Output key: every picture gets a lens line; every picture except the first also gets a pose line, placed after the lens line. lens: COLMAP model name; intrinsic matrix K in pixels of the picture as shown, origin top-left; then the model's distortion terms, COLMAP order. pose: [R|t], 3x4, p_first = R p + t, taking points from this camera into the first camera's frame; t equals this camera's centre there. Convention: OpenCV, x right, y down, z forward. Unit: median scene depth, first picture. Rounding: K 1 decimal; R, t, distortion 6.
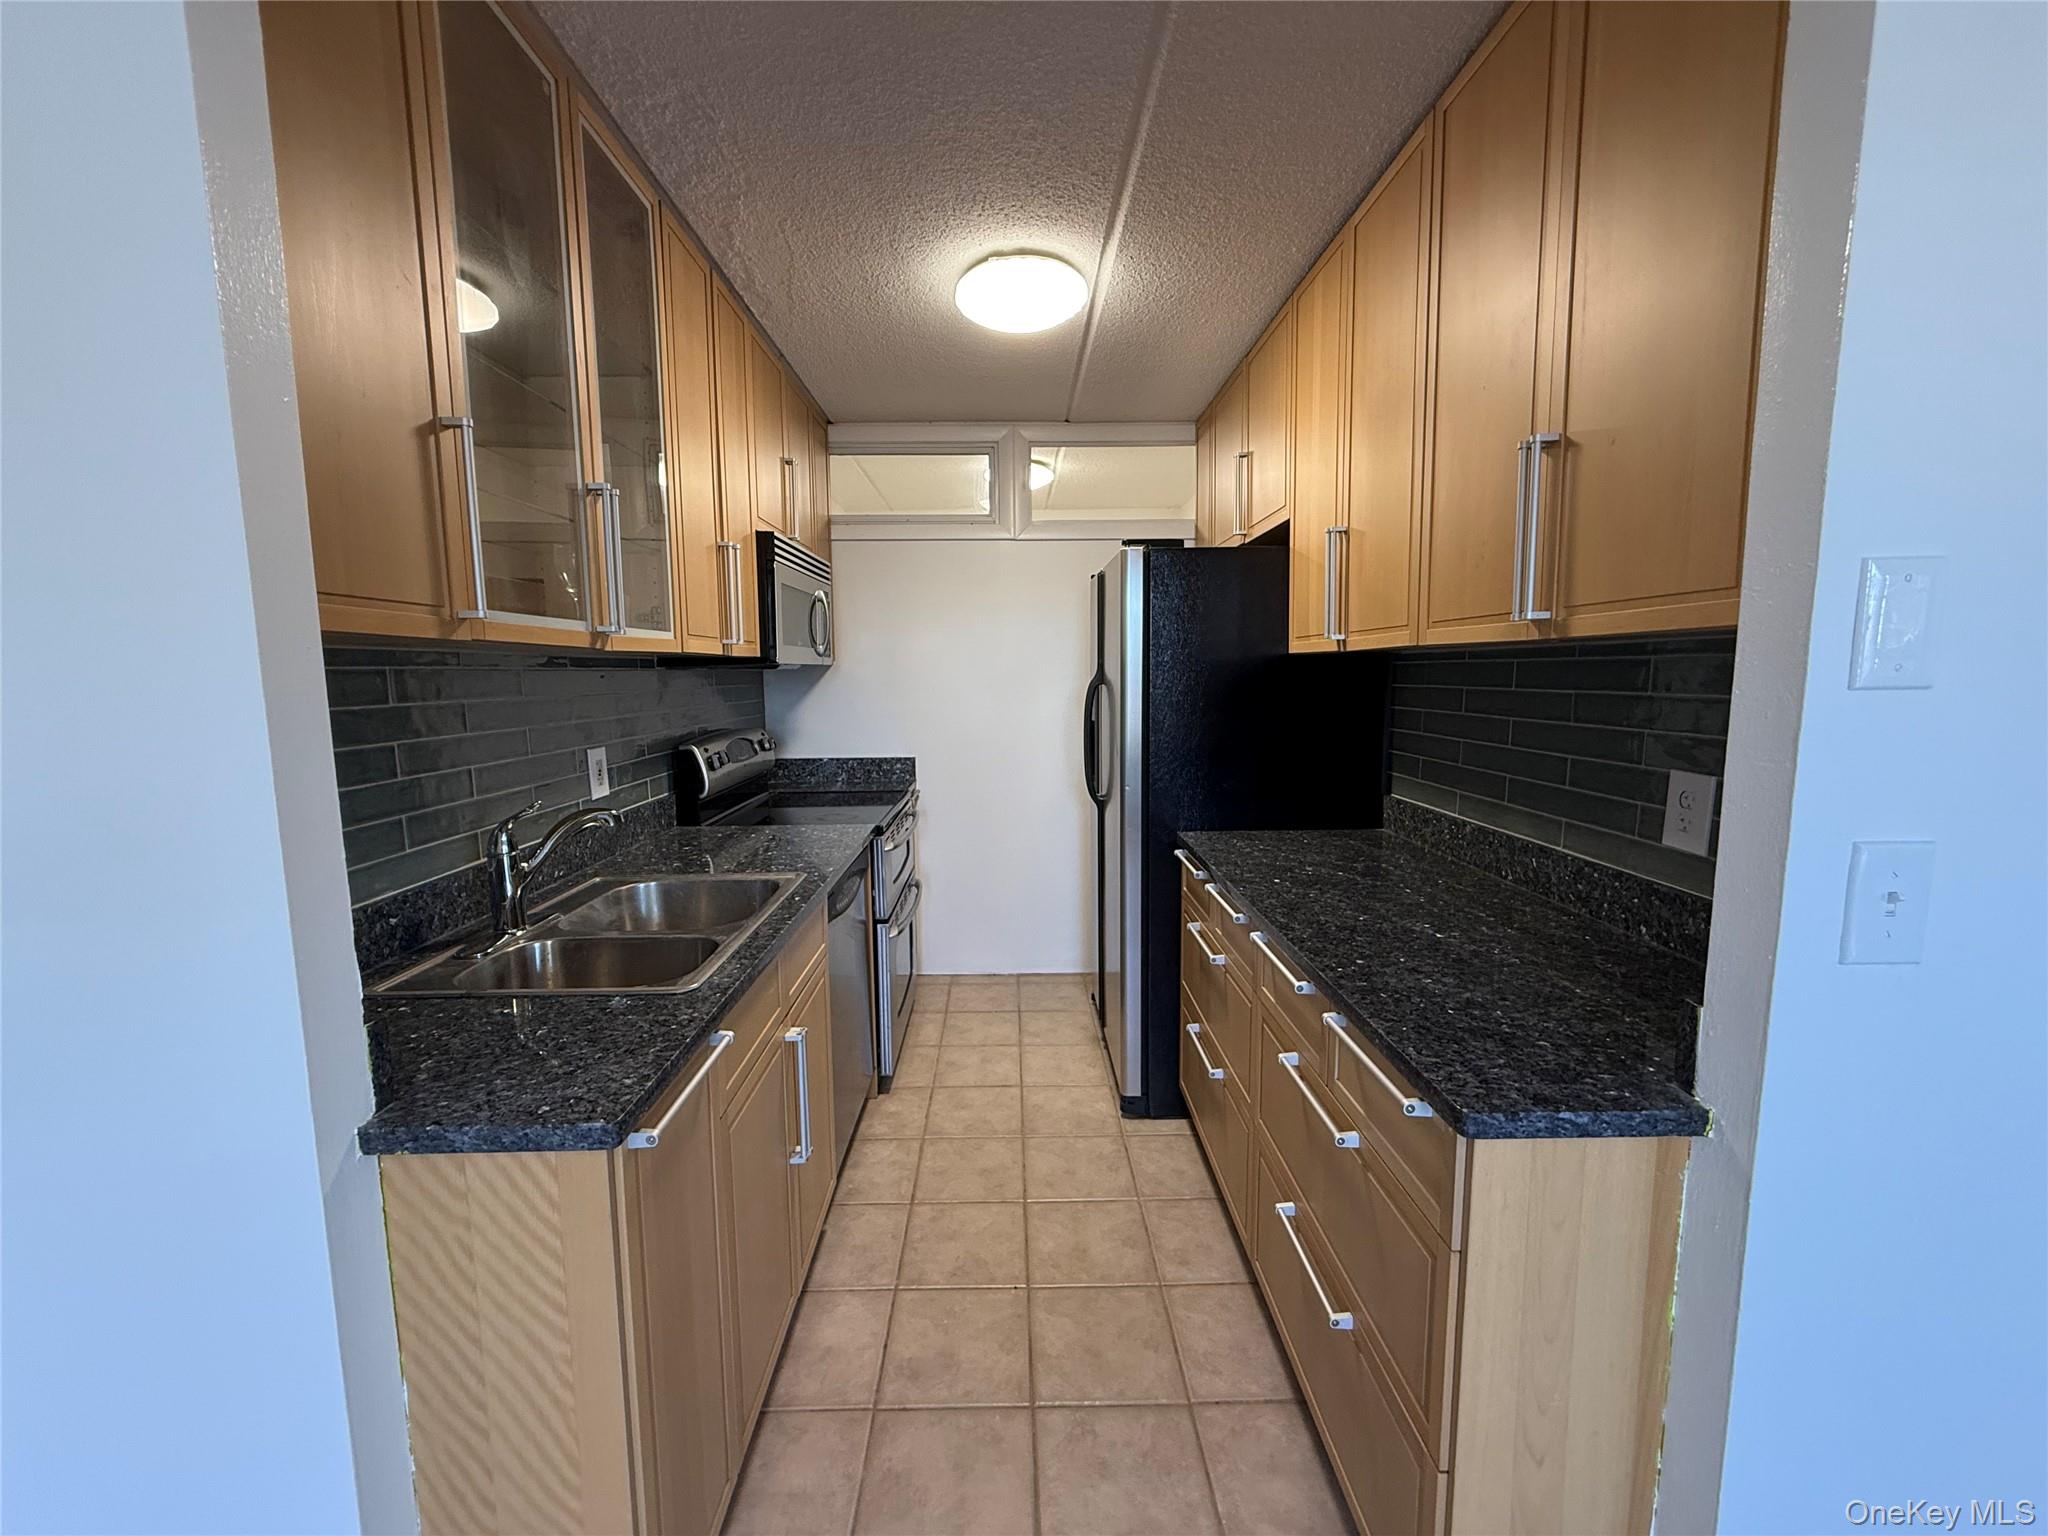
lens RADIAL K [[813.0, 0, 1029.1], [0, 813.0, 758.5], [0, 0, 1]] dist [0.001212, -0.000121]
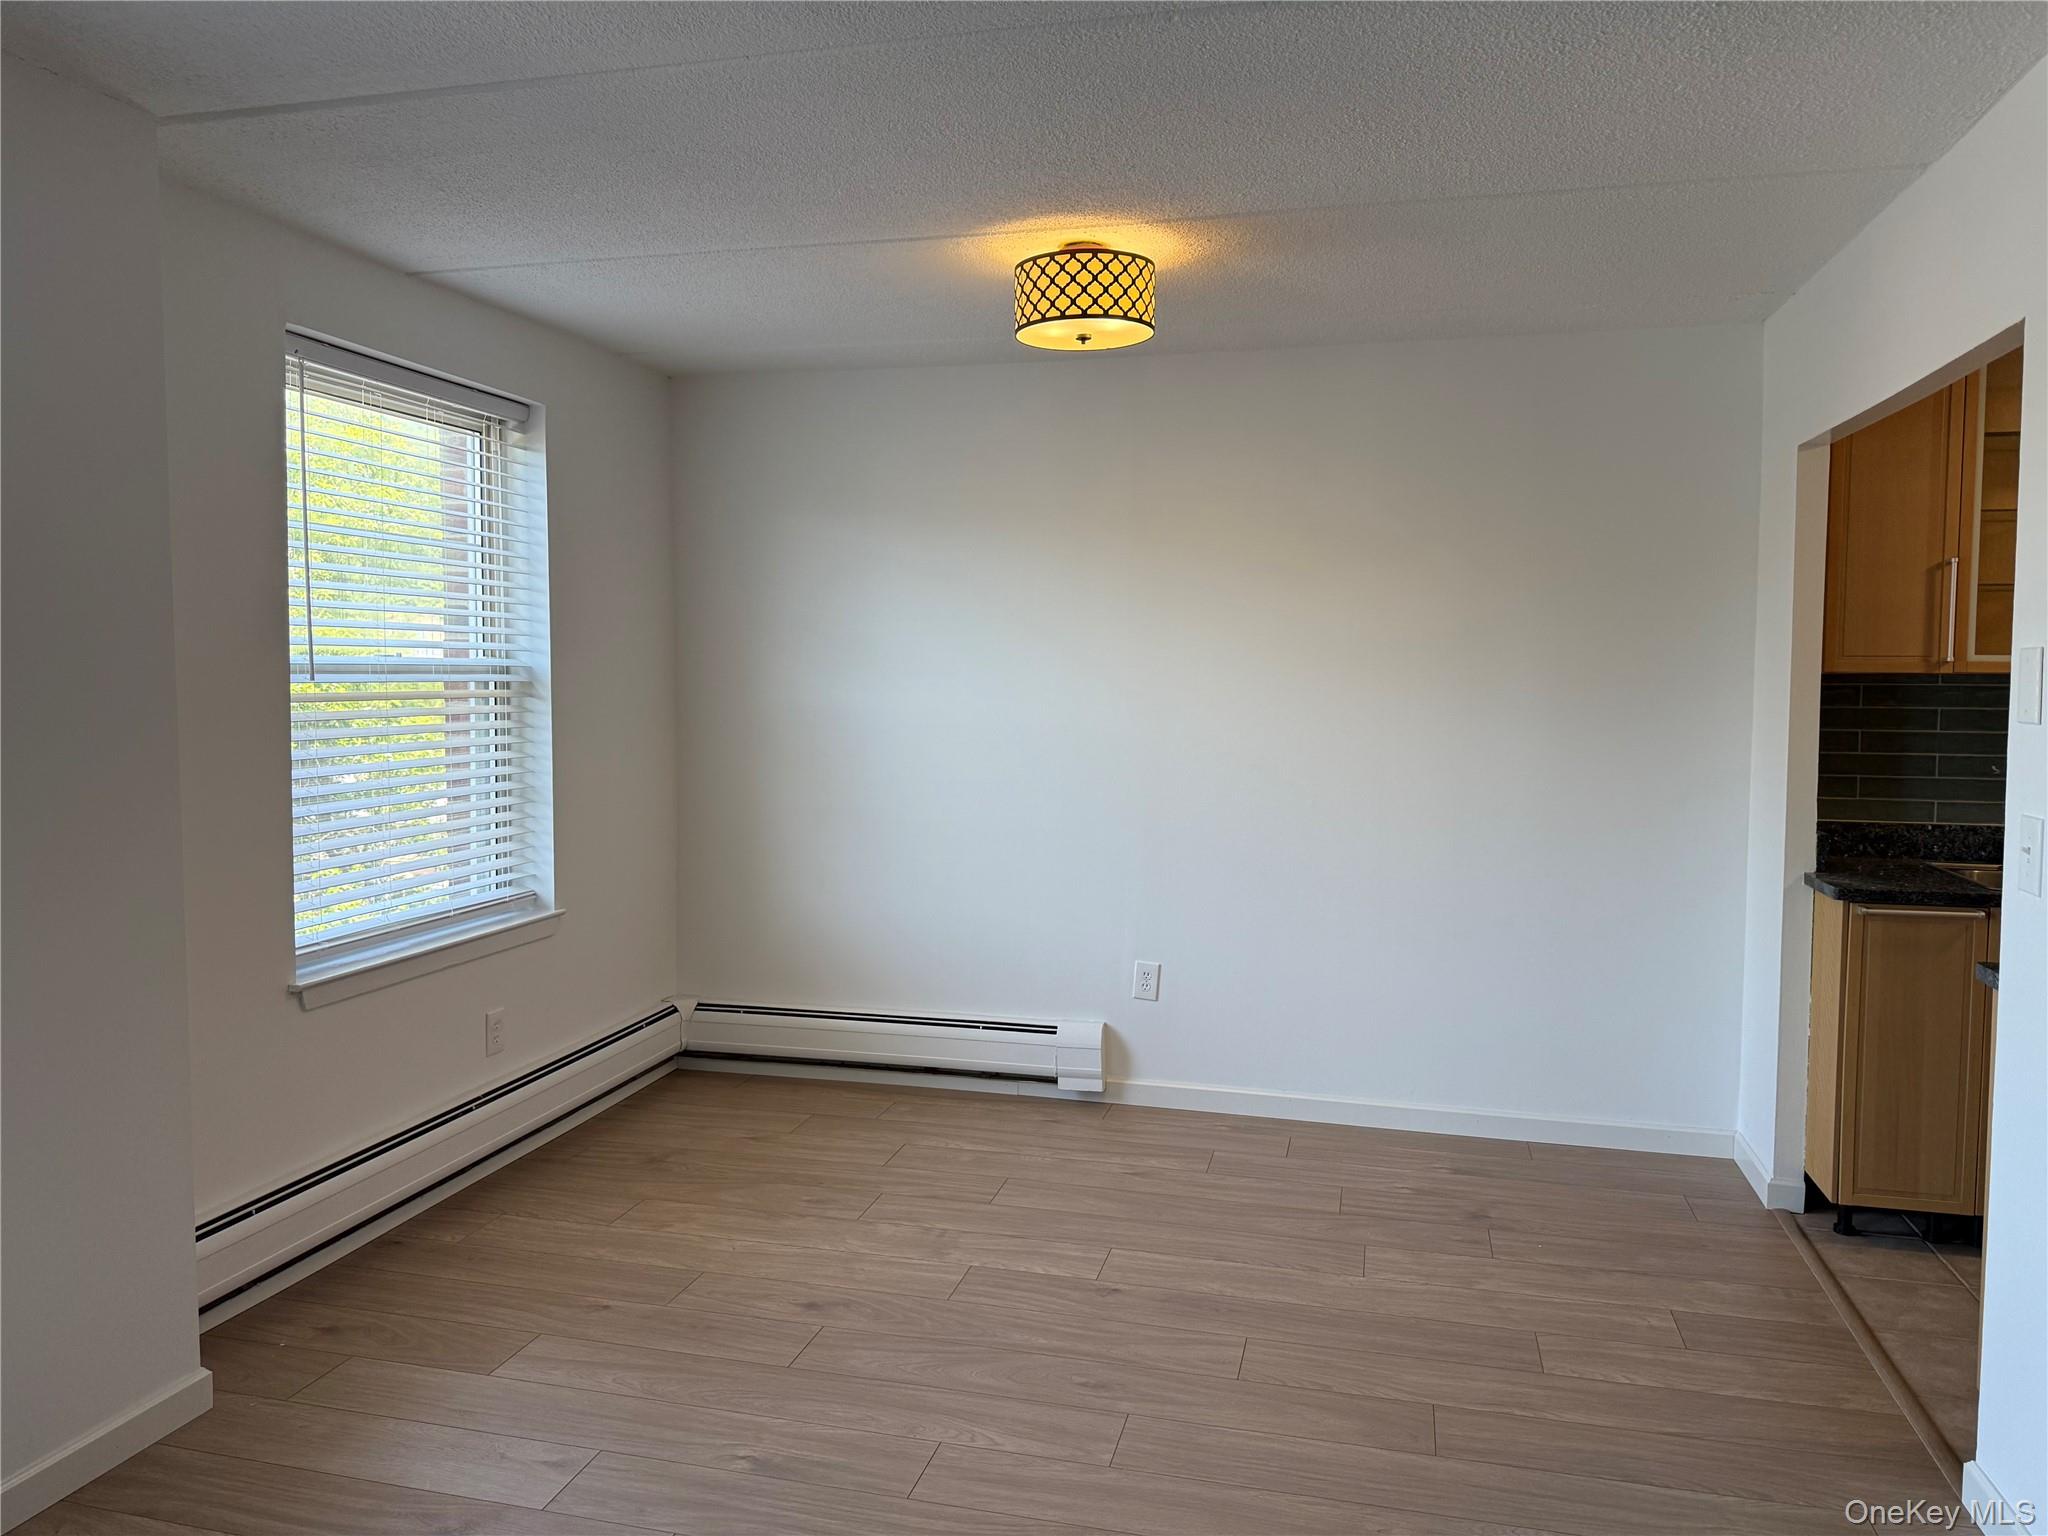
lens RADIAL K [[1458.7, 0, 1017.9], [0, 1458.7, 768.1], [0, 0, 1]] dist [0.006441, 0.000718]
pose [[-0.274129, 0.079581, -0.958395, 3.486412], [-0.102919, 0.988419, 0.111512, -0.095306], [0.956170, 0.129205, -0.262764, -0.144562]]
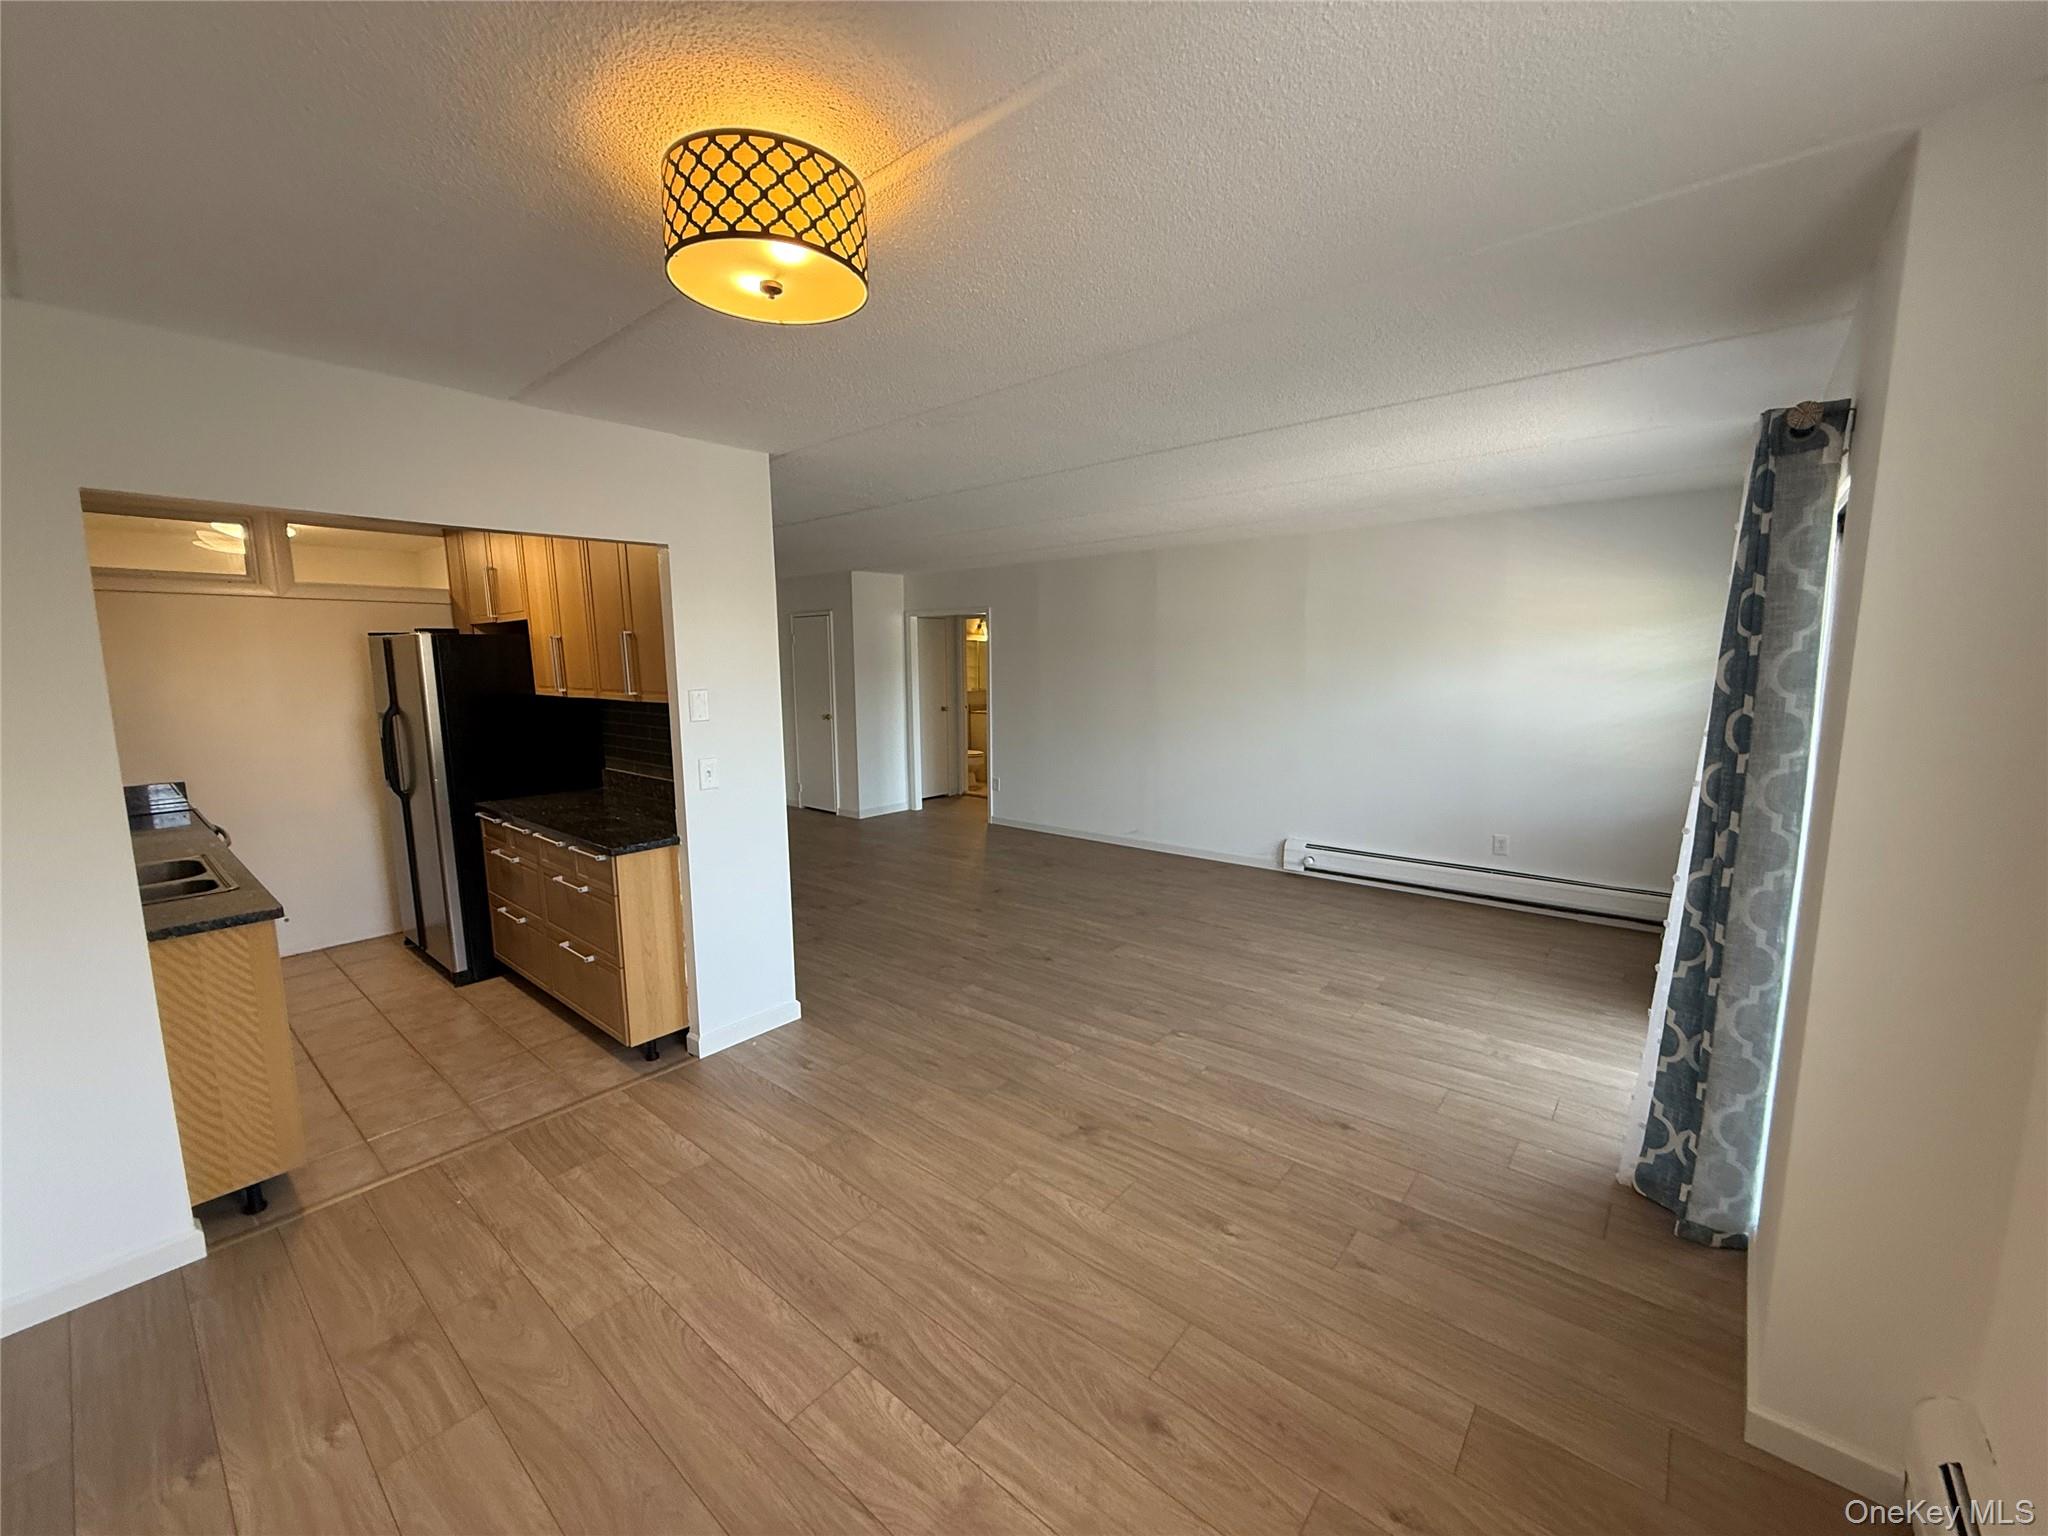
lens RADIAL K [[813.0, 0, 1016.3], [0, 813.0, 768.7], [0, 0, 1]] dist [0.001212, -0.000121]
pose [[0.667429, -0.101481, 0.737726, -0.709179], [0.083845, 0.994612, 0.060962, 0.026897], [-0.739938, 0.021167, 0.672342, -2.236062]]
